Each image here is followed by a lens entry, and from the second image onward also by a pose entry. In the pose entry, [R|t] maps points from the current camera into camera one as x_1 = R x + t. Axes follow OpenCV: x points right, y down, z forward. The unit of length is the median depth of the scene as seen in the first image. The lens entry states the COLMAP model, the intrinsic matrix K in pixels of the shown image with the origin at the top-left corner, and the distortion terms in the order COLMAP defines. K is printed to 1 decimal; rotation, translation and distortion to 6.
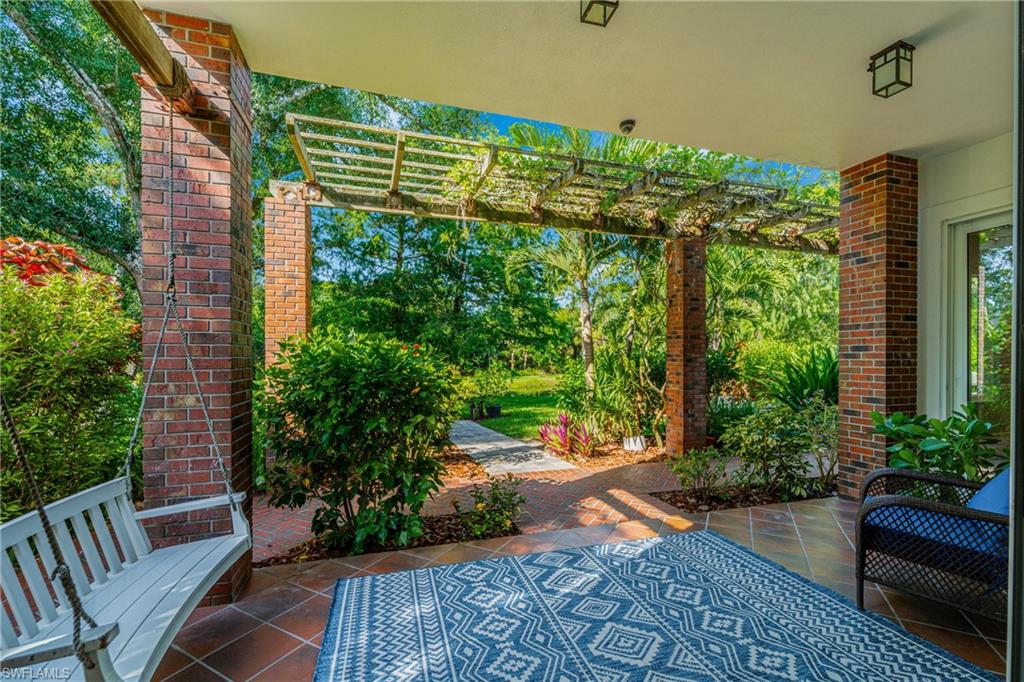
lens RADIAL K [[409.6, 0, 512.0], [0, 409.6, 341.0], [0, 0, 1]] dist [-0.000511, -0.000095]
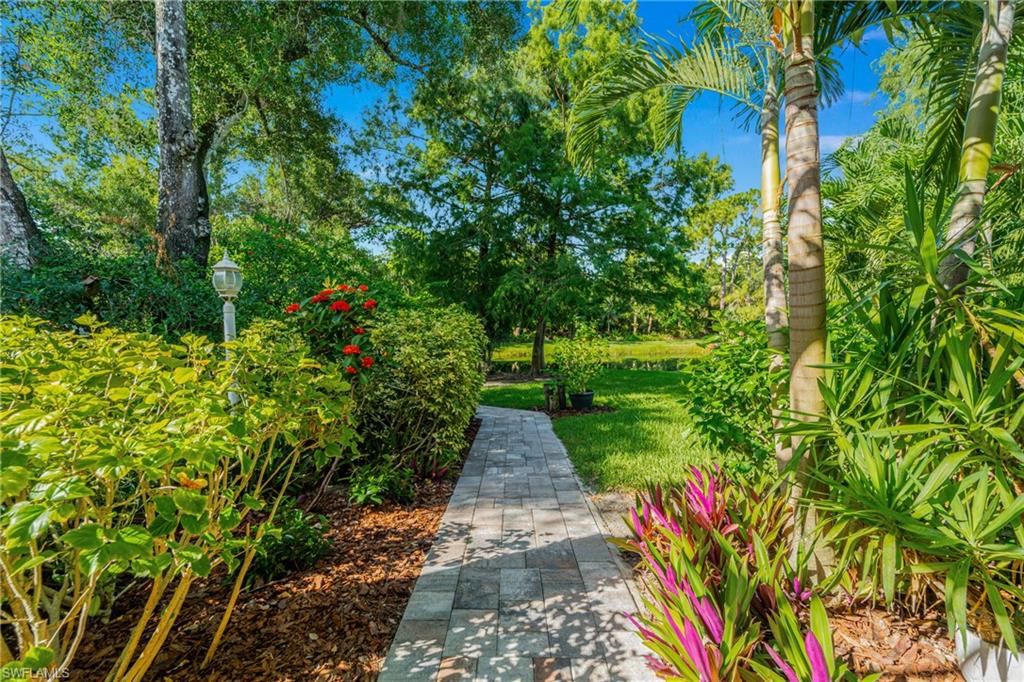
lens RADIAL K [[409.6, 0, 512.0], [0, 409.6, 341.0], [0, 0, 1]] dist [-0.000511, -0.000095]
pose [[0.956581, 0.023055, -0.290554, 0.023610], [0.003659, 0.995838, 0.091063, 0.008944], [0.291445, -0.088173, 0.952515, 0.210106]]
